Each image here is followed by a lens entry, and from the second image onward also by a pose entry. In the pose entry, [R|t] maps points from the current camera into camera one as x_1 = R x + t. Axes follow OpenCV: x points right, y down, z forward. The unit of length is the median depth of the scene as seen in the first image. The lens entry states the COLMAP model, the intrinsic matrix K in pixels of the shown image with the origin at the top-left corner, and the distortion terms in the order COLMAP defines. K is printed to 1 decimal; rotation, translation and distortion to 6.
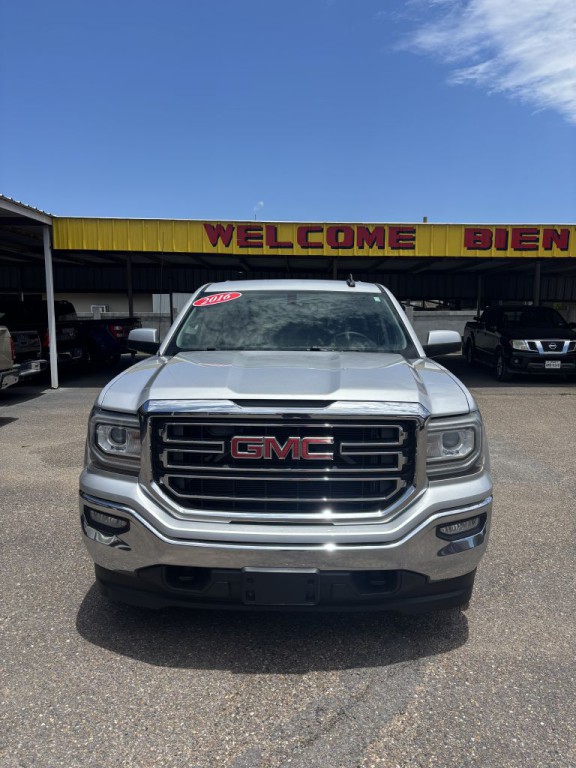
lens RADIAL K [[577.0, 0, 288.2], [0, 577.0, 391.8], [0, 0, 1]] dist [0.060423, -0.085644]
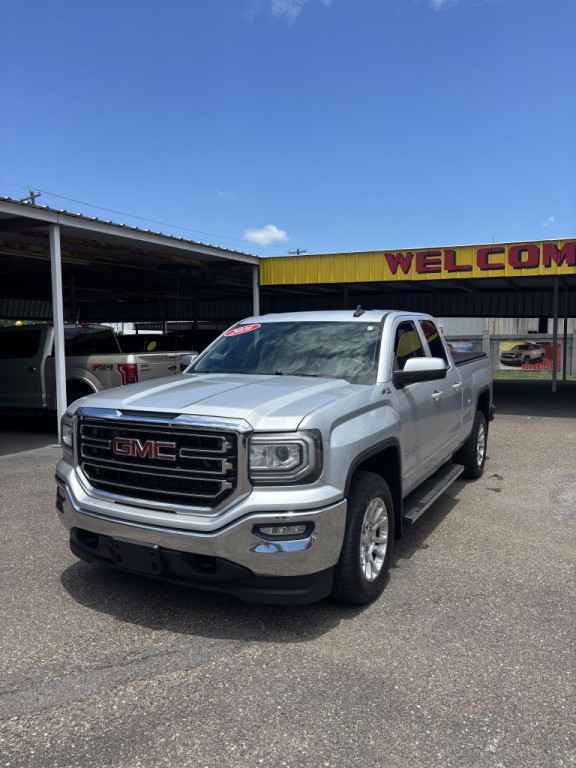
lens RADIAL K [[583.6, 0, 292.6], [0, 583.6, 384.1], [0, 0, 1]] dist [0.009382, -0.000362]
pose [[0.898528, 0.024352, -0.438240, 0.174702], [-0.047473, 0.997994, -0.041879, -0.001582], [0.436341, 0.058434, 0.897882, -0.008235]]
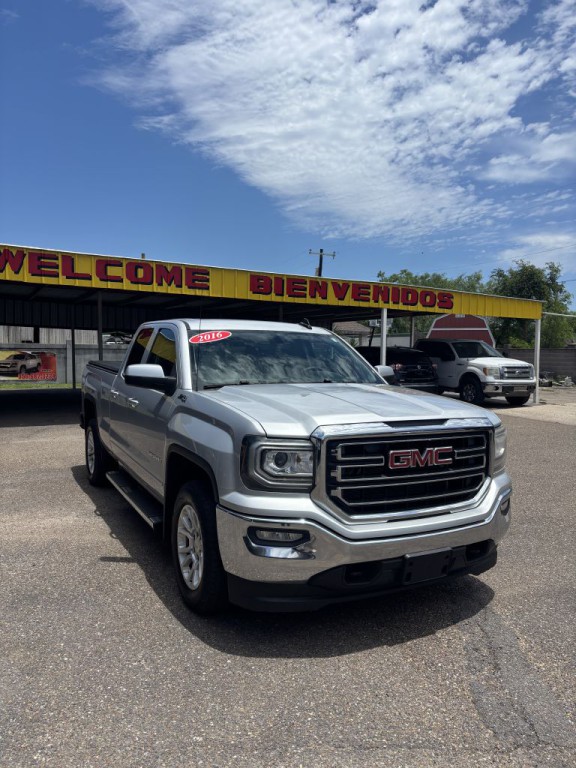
lens RADIAL K [[580.7, 0, 288.0], [0, 580.7, 384.0], [0, 0, 1]] dist [0.005492, 0.002850]
pose [[0.873395, -0.015076, 0.486780, -0.183060], [0.049337, 0.997118, -0.057640, -0.001282], [-0.484508, 0.074358, 0.871621, -0.000360]]
